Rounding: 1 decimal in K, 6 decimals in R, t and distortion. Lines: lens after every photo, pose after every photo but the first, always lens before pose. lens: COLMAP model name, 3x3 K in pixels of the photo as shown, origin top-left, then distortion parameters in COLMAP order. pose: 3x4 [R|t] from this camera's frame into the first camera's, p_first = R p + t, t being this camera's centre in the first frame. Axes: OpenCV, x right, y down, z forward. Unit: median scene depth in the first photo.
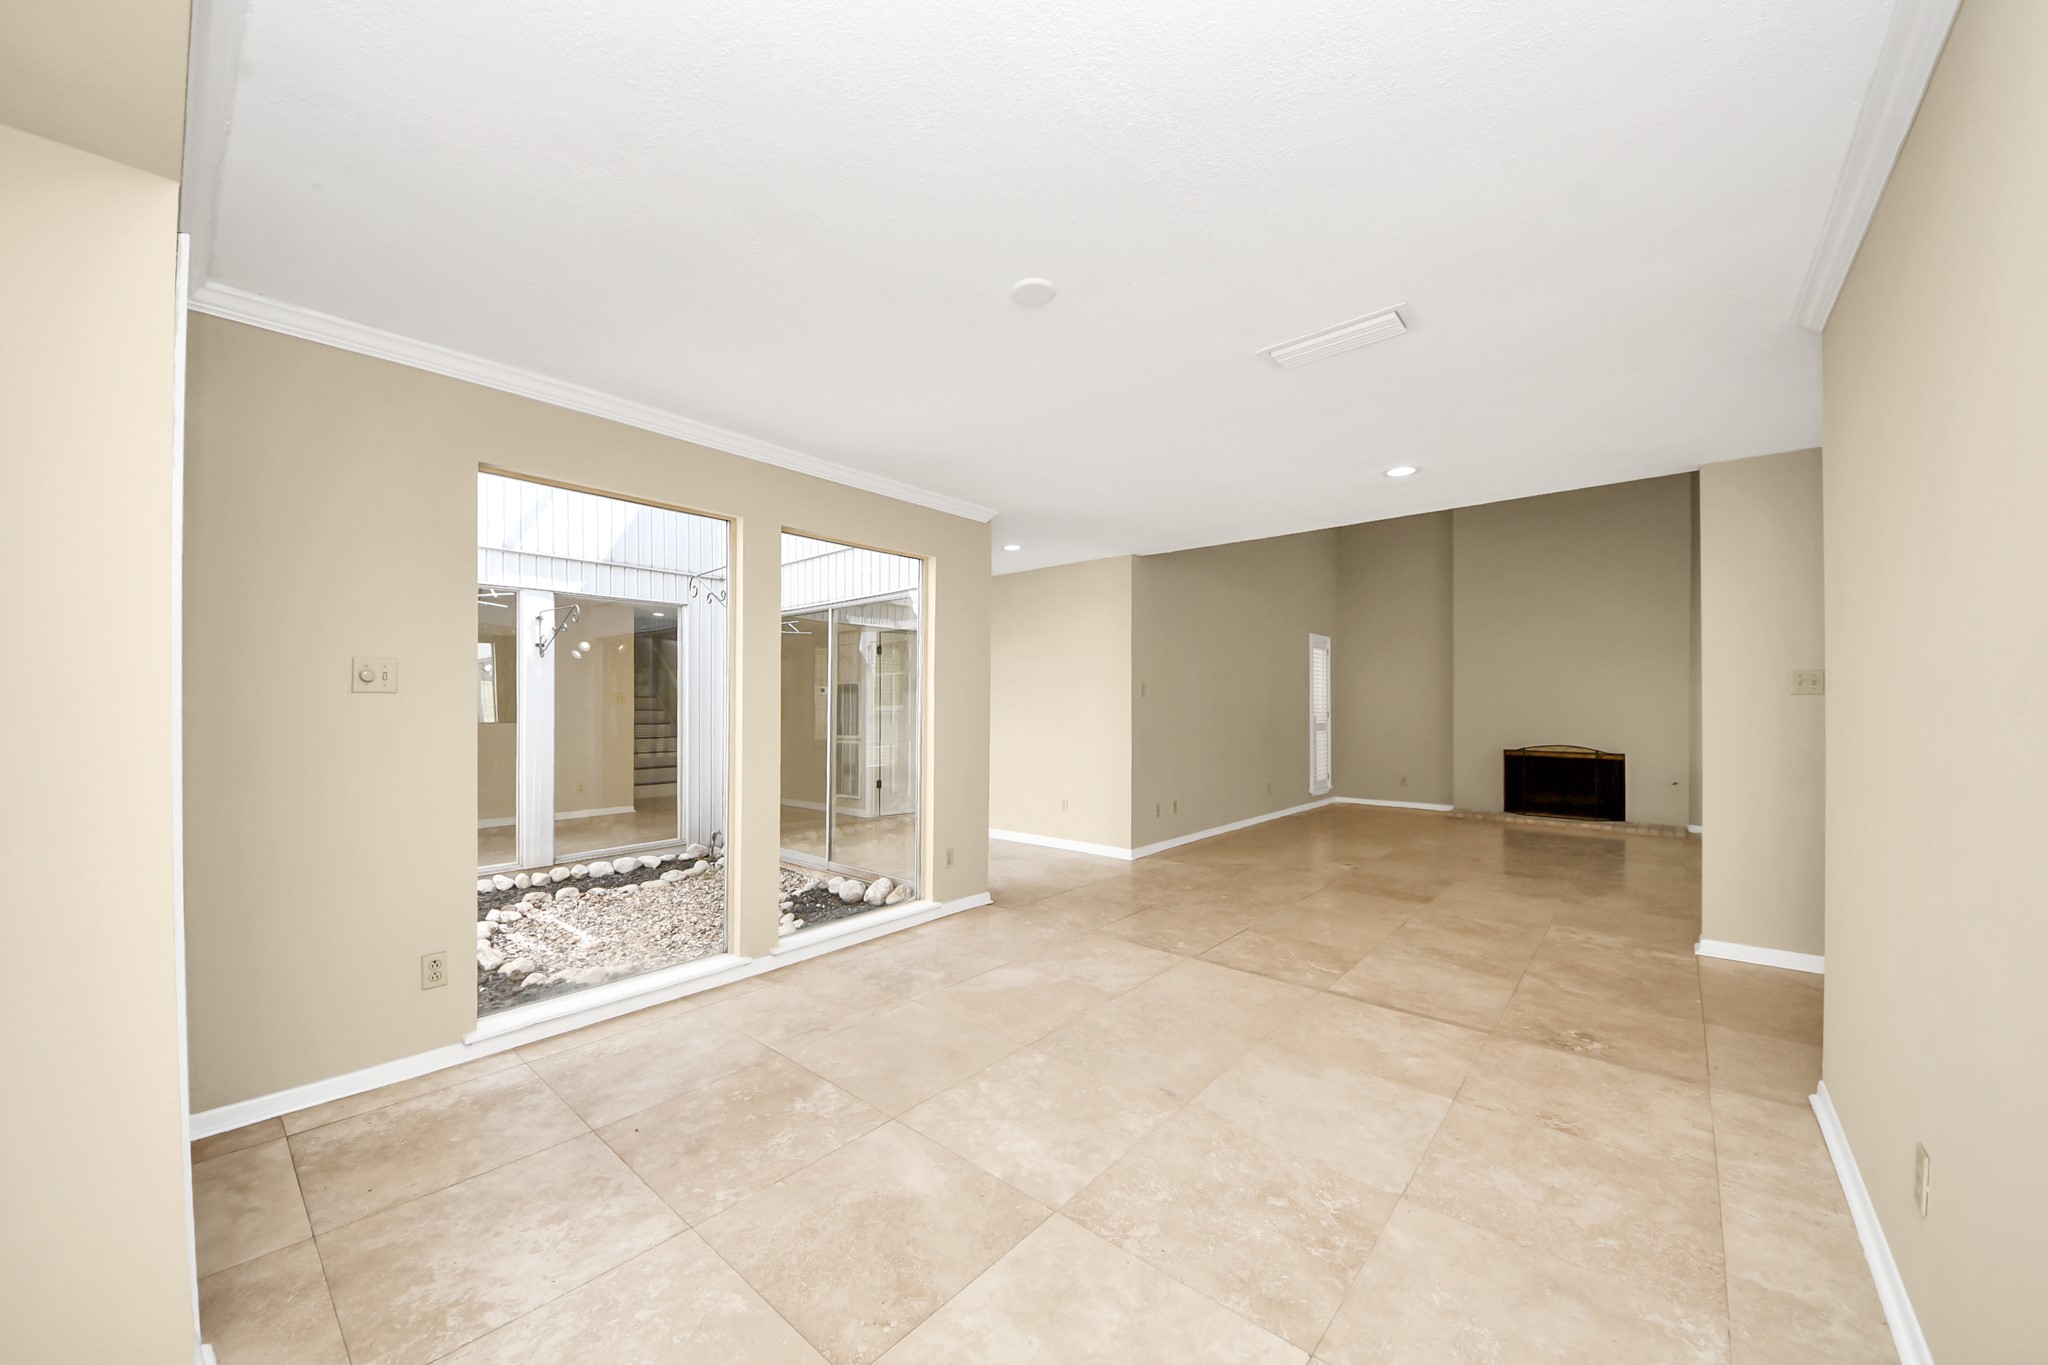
lens RADIAL K [[728.7, 0, 1015.5], [0, 728.7, 696.5], [0, 0, 1]] dist [0.033228, -0.019845]
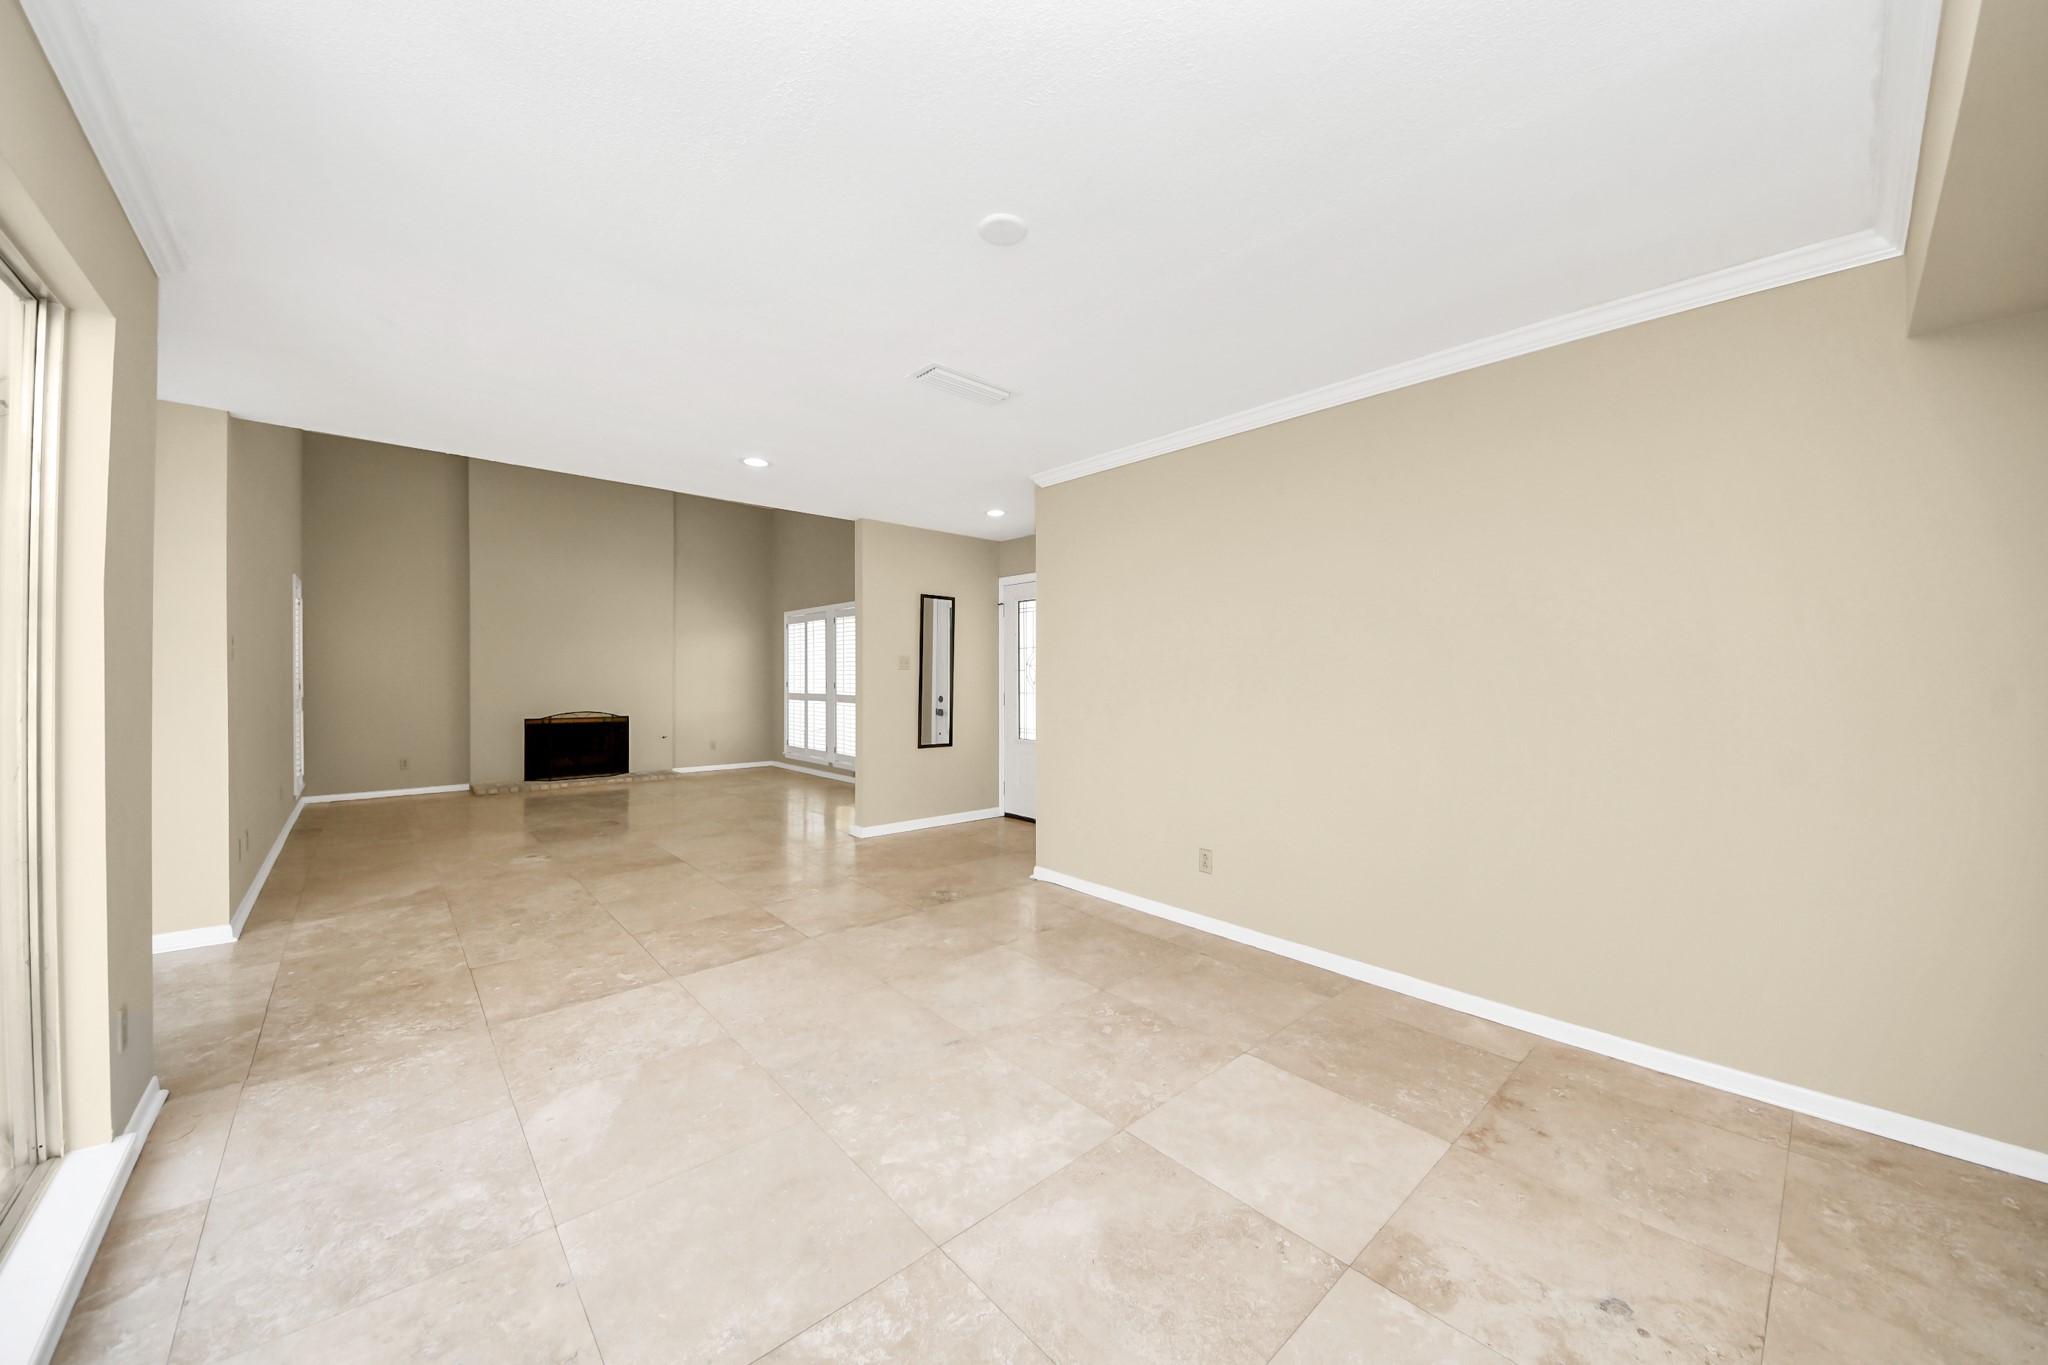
lens RADIAL K [[736.9, 0, 986.0], [0, 736.9, 672.7], [0, 0, 1]] dist [0.047873, -0.031885]
pose [[0.144270, 0.001578, 0.989537, -0.538461], [-0.011014, 0.999939, 0.000011, 0.005922], [-0.989477, -0.010900, 0.144279, 0.517908]]
